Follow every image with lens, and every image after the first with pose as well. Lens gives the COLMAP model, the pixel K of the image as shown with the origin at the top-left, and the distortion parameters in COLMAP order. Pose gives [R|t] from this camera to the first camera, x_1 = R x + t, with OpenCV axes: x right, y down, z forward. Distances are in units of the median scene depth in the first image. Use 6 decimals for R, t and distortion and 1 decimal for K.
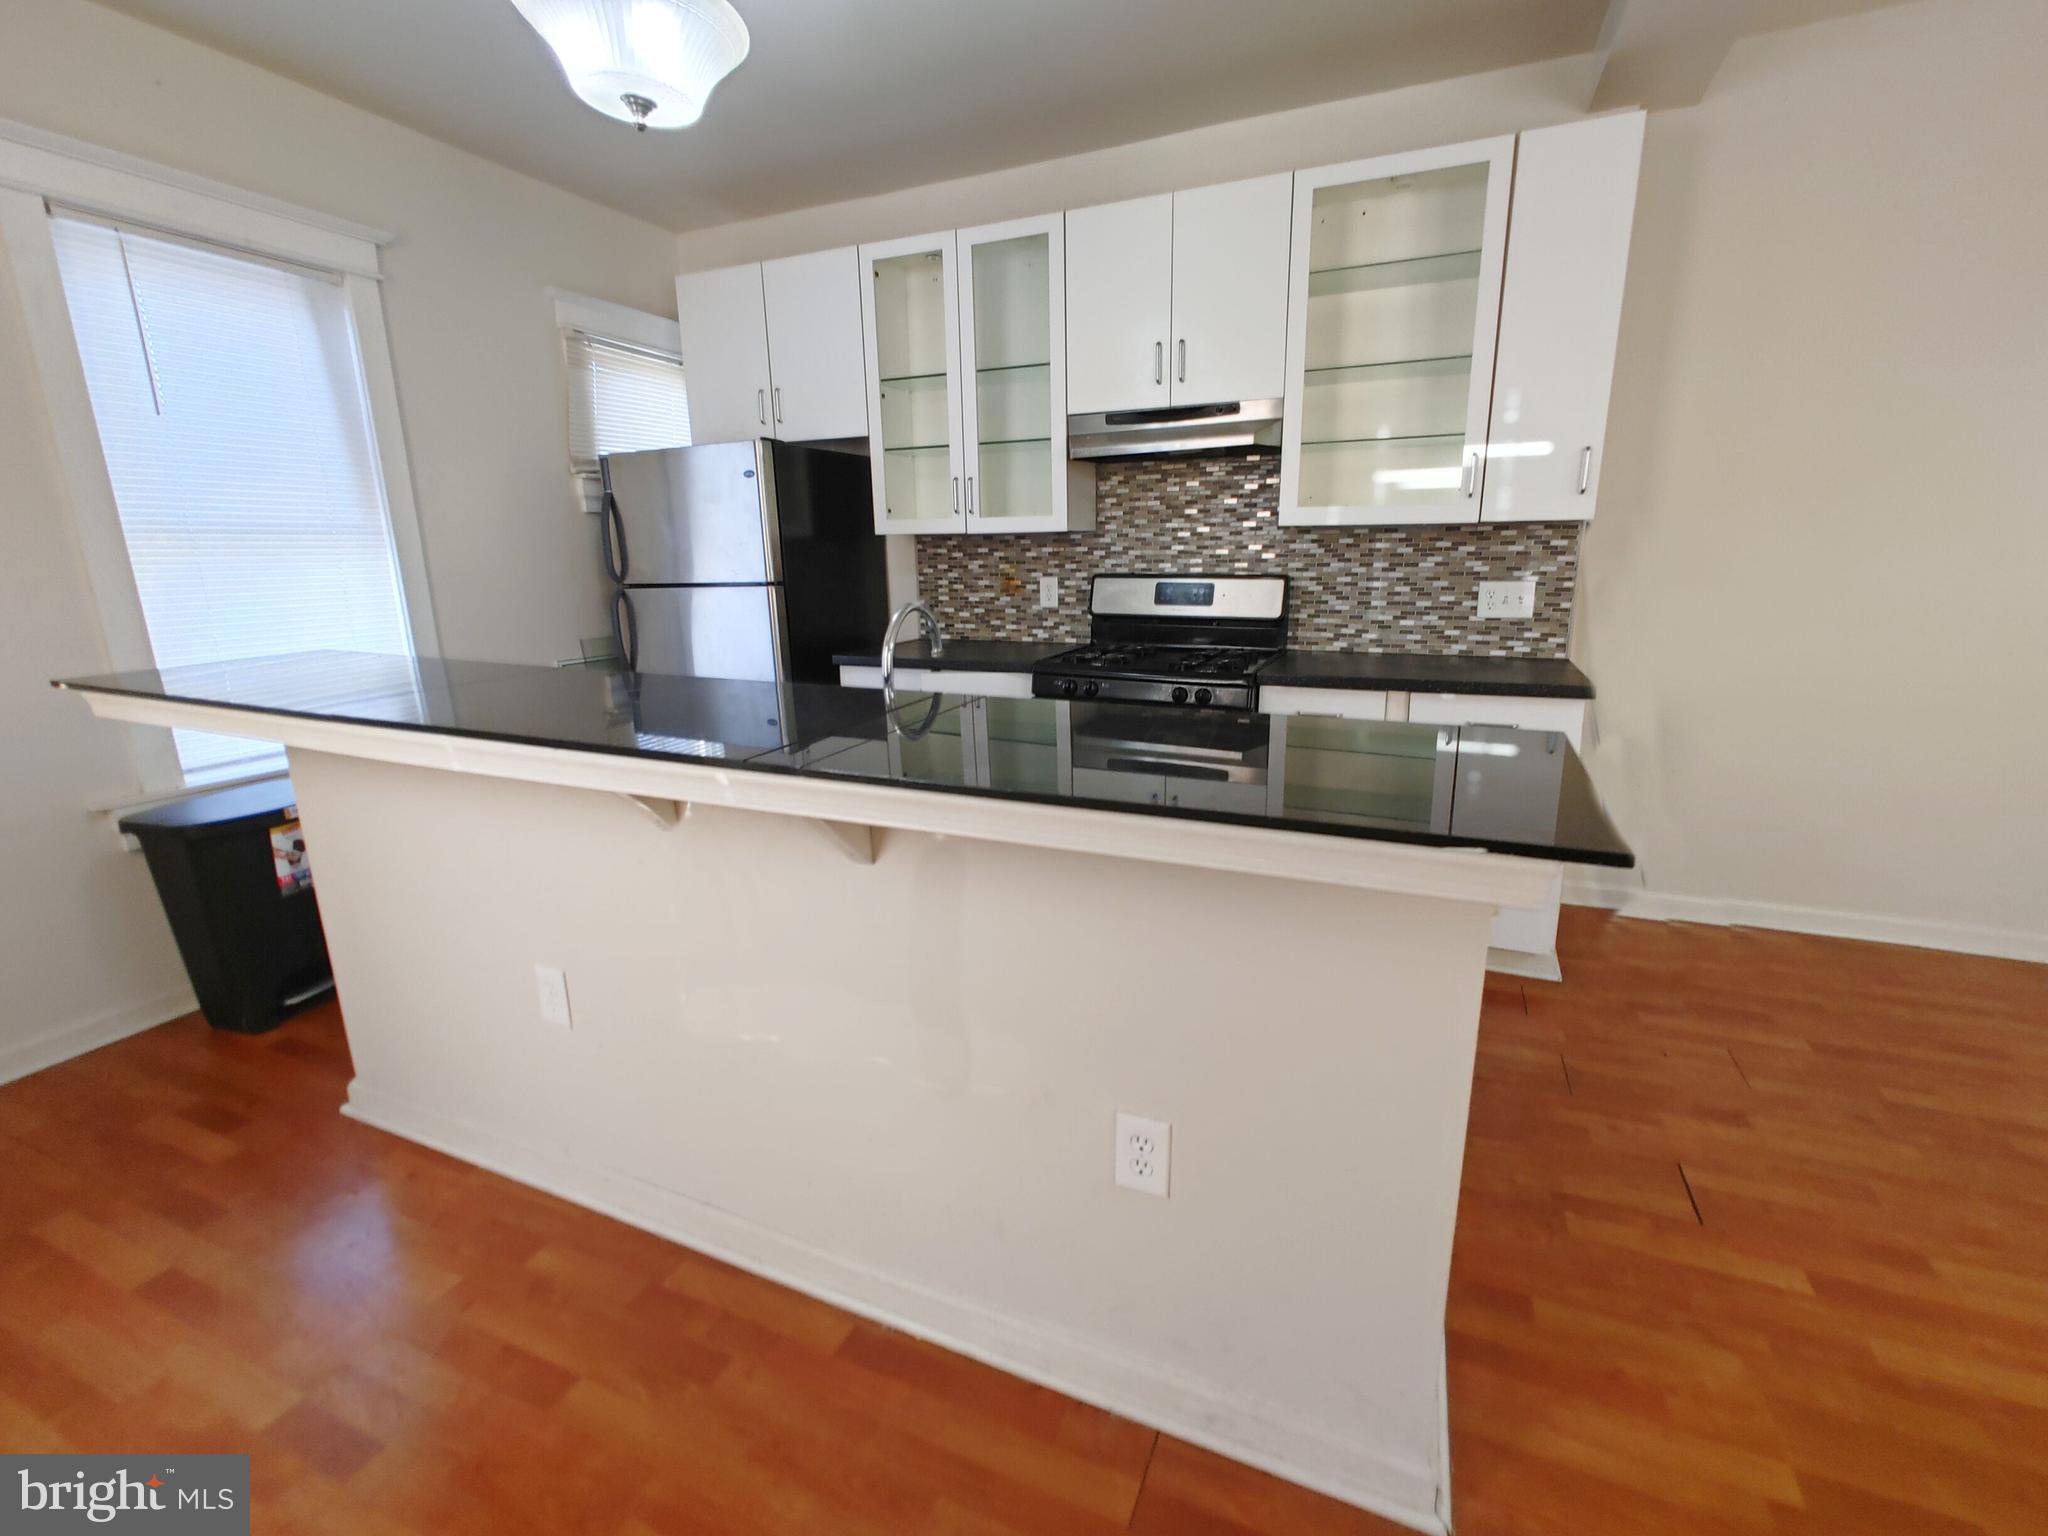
lens RADIAL K [[880.3, 0, 1060.6], [0, 880.3, 748.1], [0, 0, 1]] dist [0.000970, 0.001563]
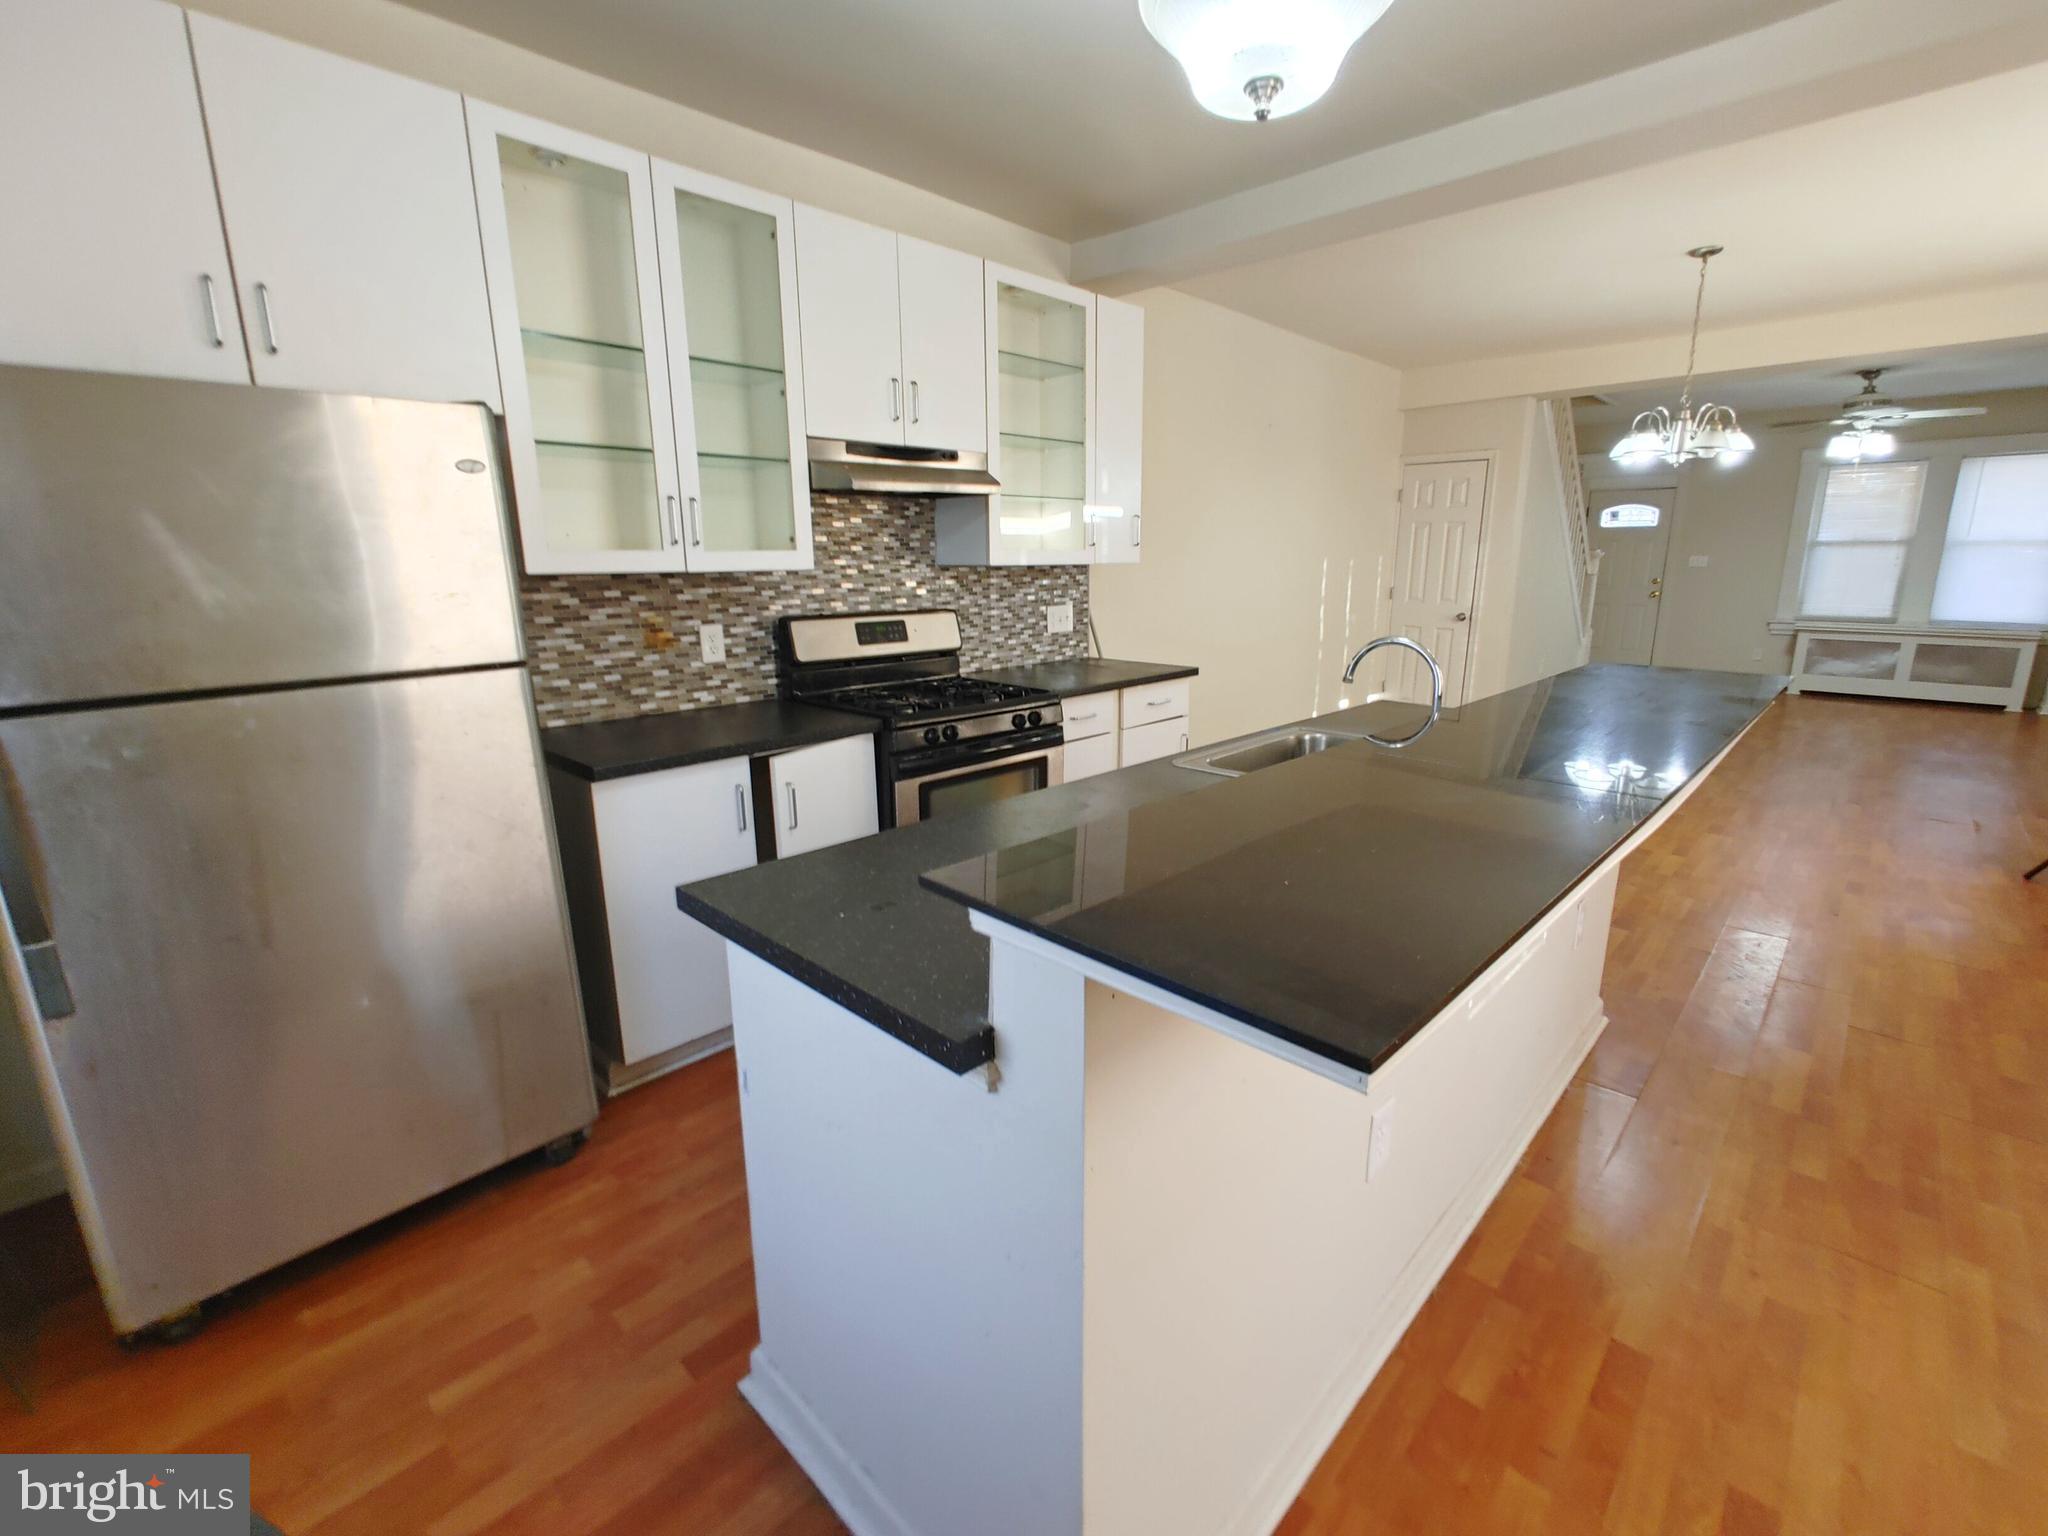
lens RADIAL K [[880.3, 0, 1039.9], [0, 880.3, 752.7], [0, 0, 1]] dist [0.000970, 0.001563]
pose [[0.361209, -0.193139, 0.912264, -0.764573], [0.211913, 0.969720, 0.121397, -0.134486], [-0.908086, 0.149471, 0.391200, 0.504301]]
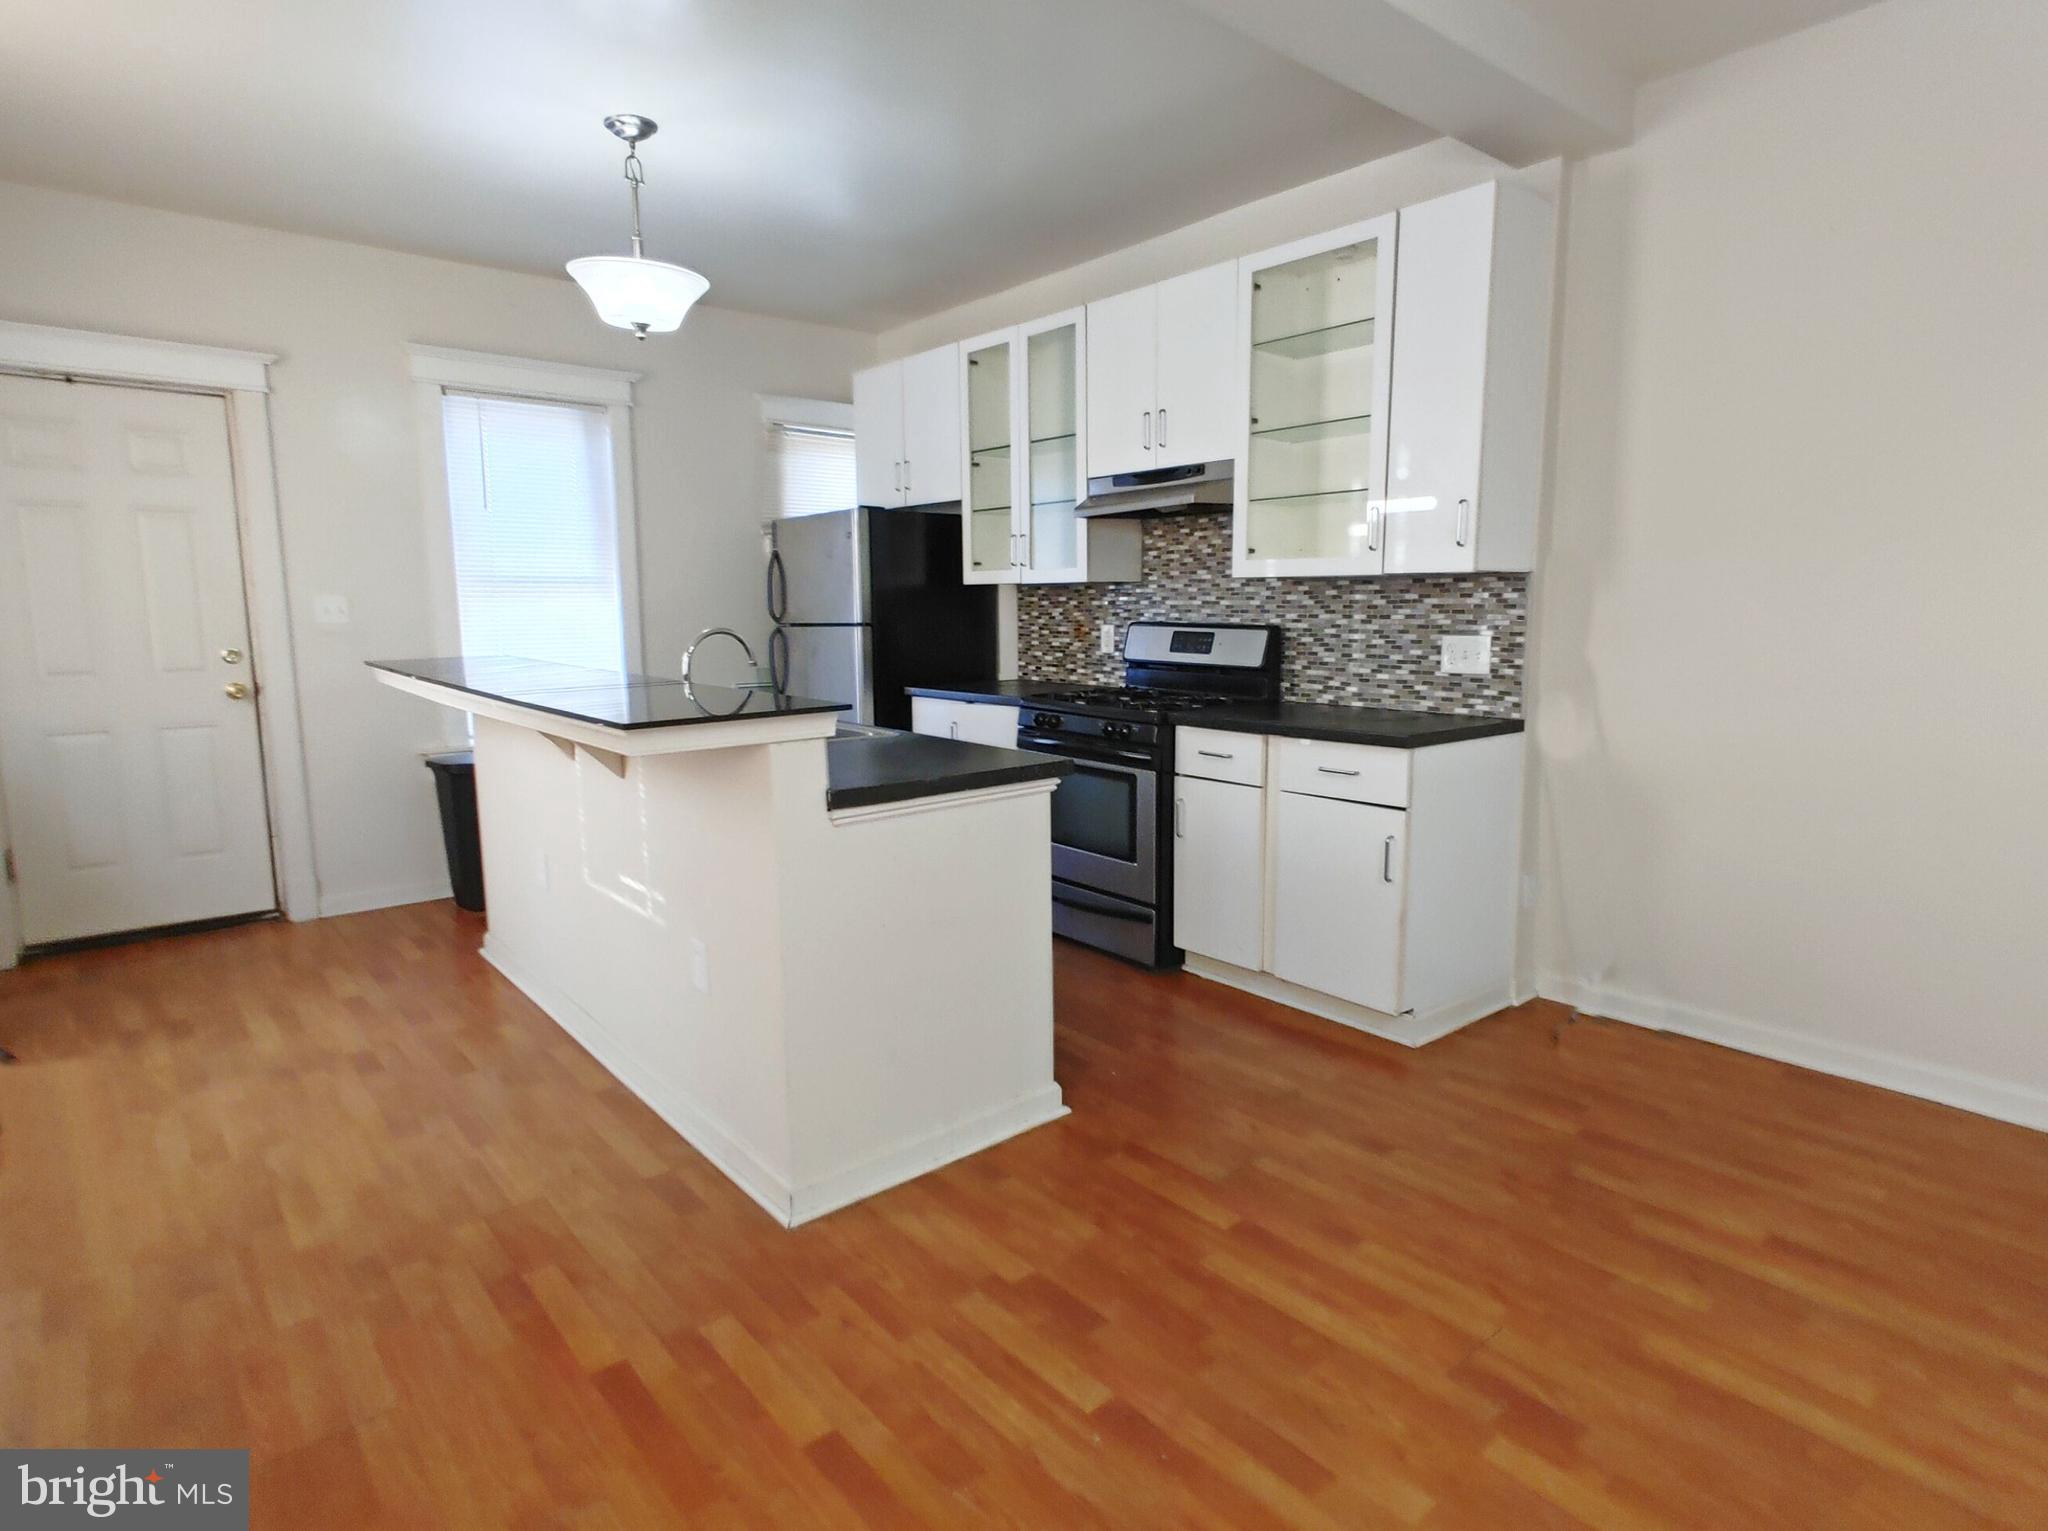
lens RADIAL K [[1119.2, 0, 1086.1], [0, 1119.2, 762.2], [0, 0, 1]] dist [0.002941, 0.000702]
pose [[0.901963, 0.071033, -0.425930, 0.634034], [-0.103953, 0.993087, -0.054515, 0.051997], [0.419113, 0.093447, 0.903112, -0.236682]]
